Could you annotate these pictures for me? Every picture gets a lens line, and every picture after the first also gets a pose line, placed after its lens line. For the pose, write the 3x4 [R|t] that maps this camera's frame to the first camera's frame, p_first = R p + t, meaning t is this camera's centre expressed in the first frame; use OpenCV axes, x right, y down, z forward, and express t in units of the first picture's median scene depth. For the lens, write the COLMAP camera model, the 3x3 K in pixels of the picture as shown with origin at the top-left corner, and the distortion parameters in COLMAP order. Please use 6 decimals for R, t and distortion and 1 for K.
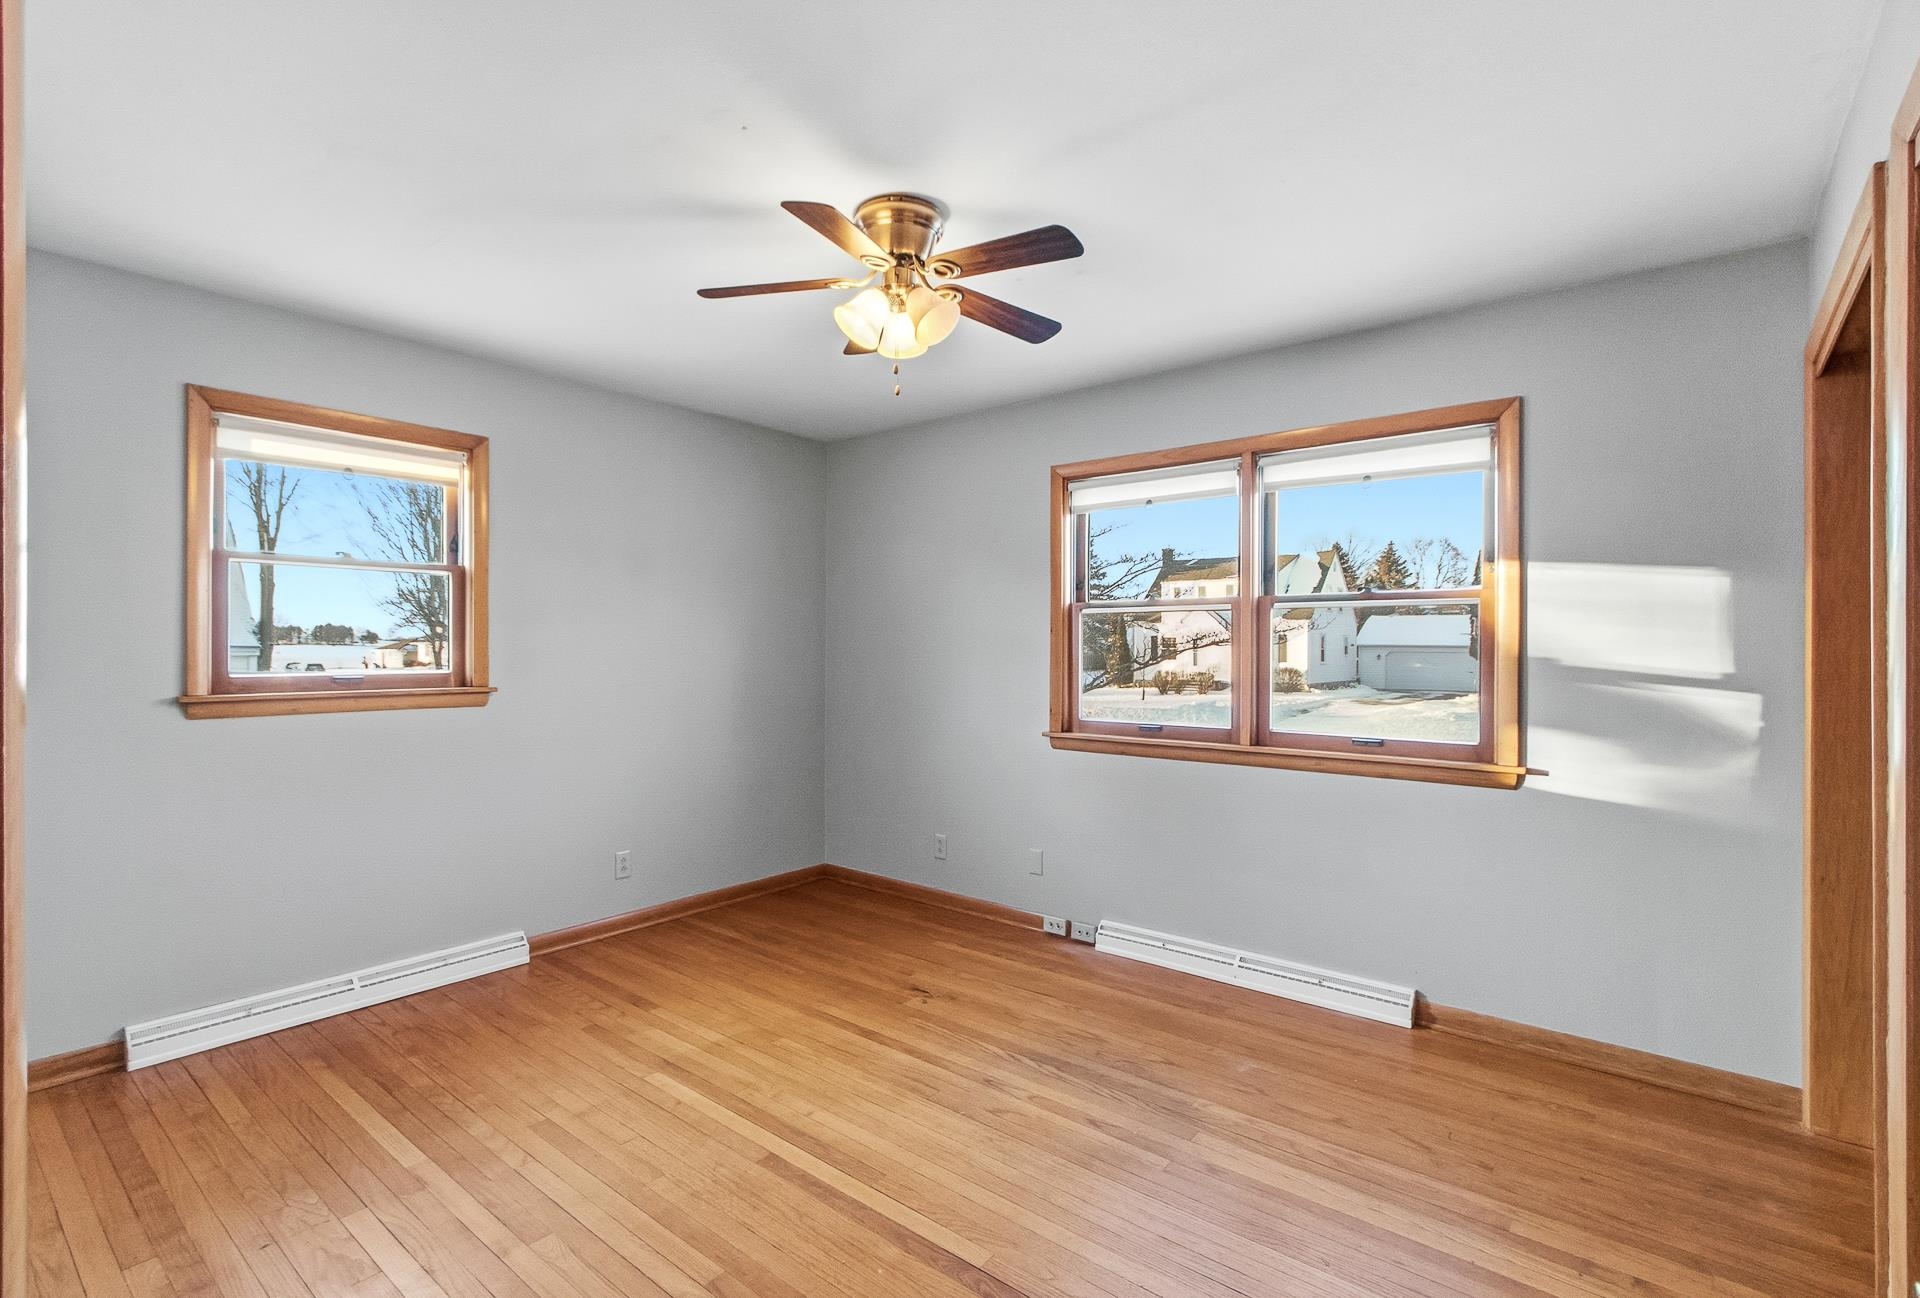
lens RADIAL K [[907.3, 0, 953.7], [0, 907.3, 644.6], [0, 0, 1]] dist [0.004727, 0.000986]
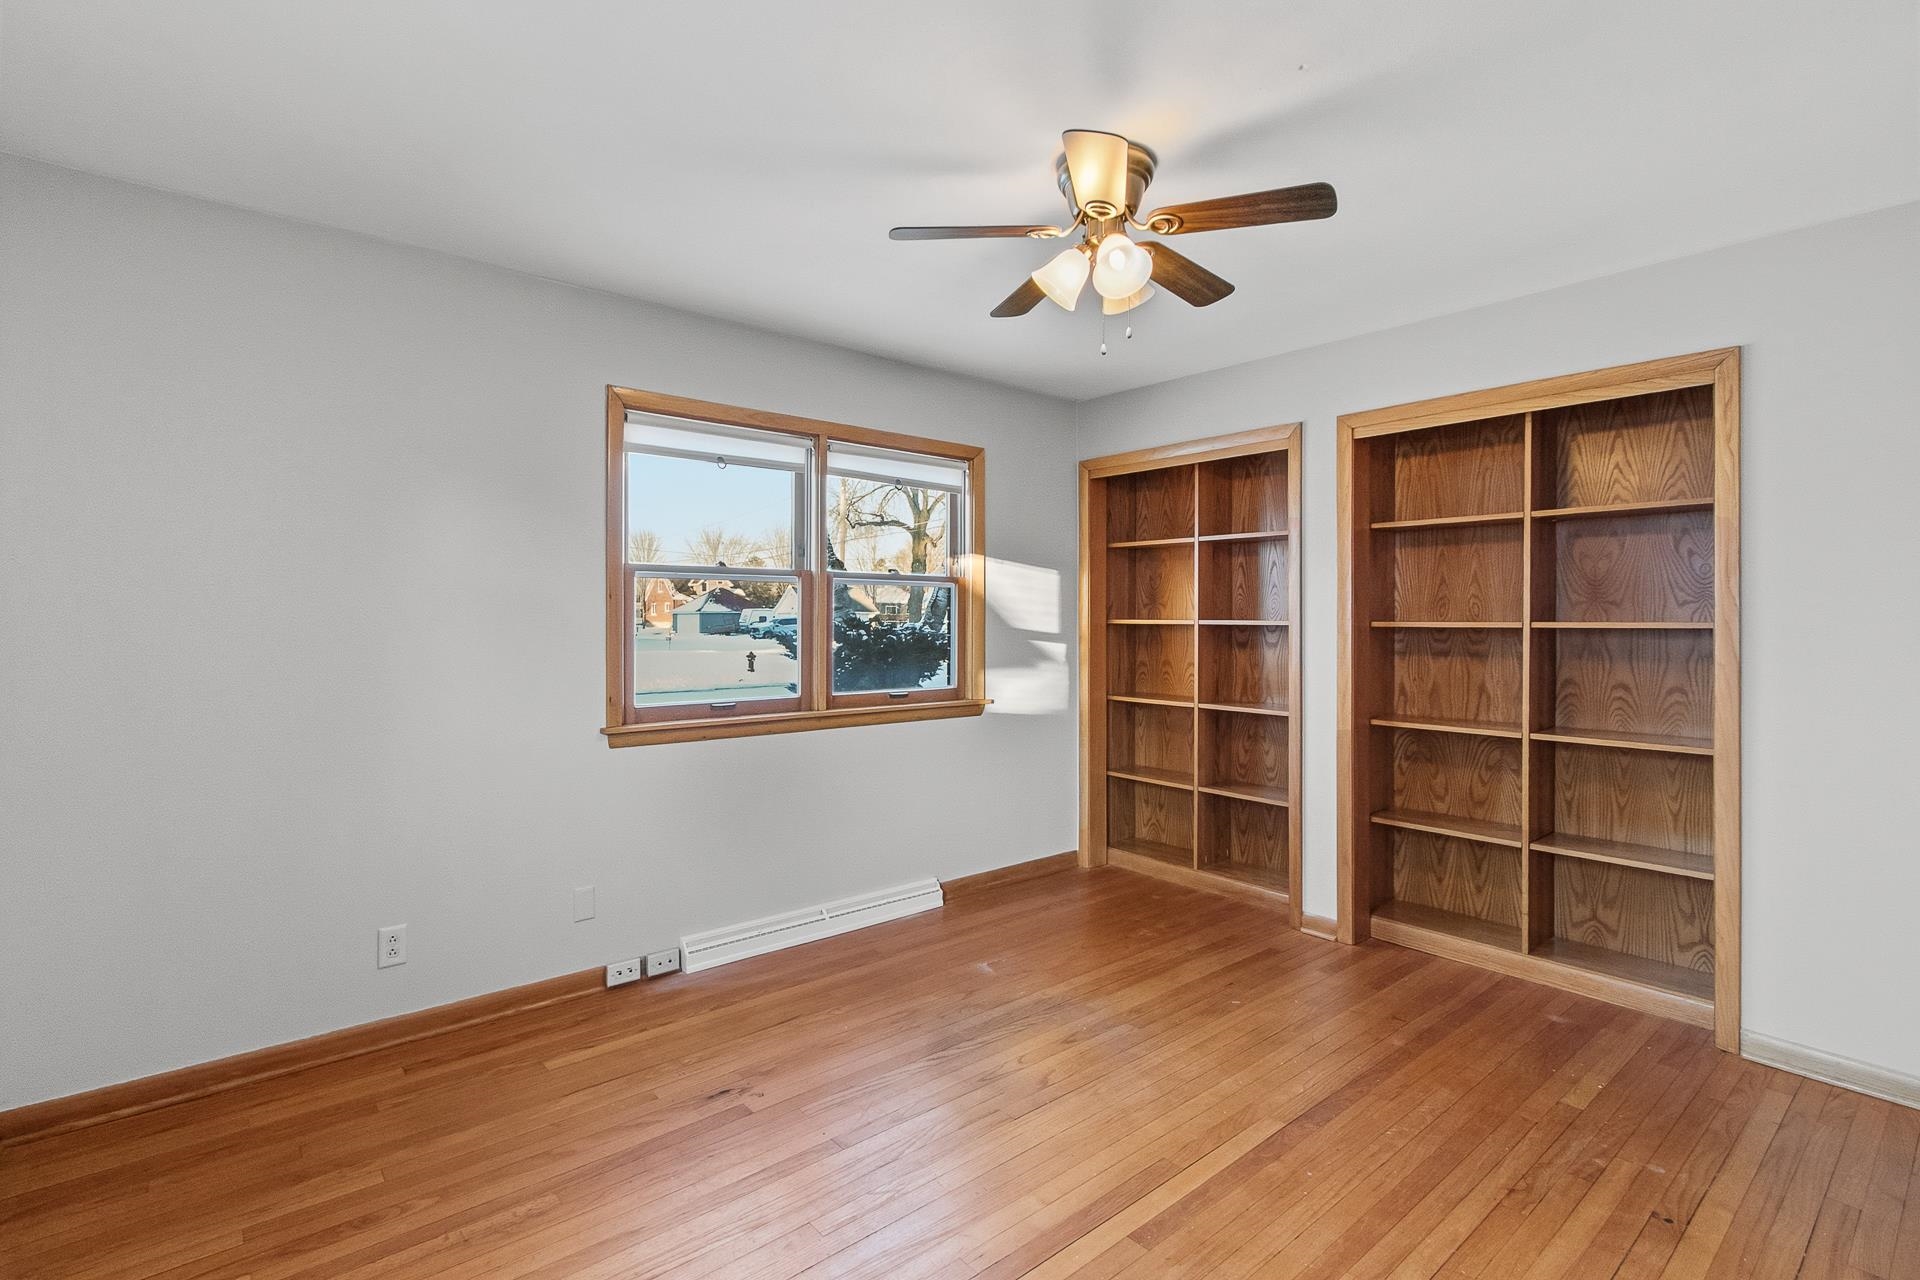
lens RADIAL K [[907.3, 0, 913.2], [0, 907.3, 605.9], [0, 0, 1]] dist [0.004727, 0.000986]
pose [[0.185904, 0.007683, 0.982538, -0.672806], [-0.005824, 0.999960, -0.006717, -0.004116], [-0.982551, -0.004473, 0.185942, 0.665024]]
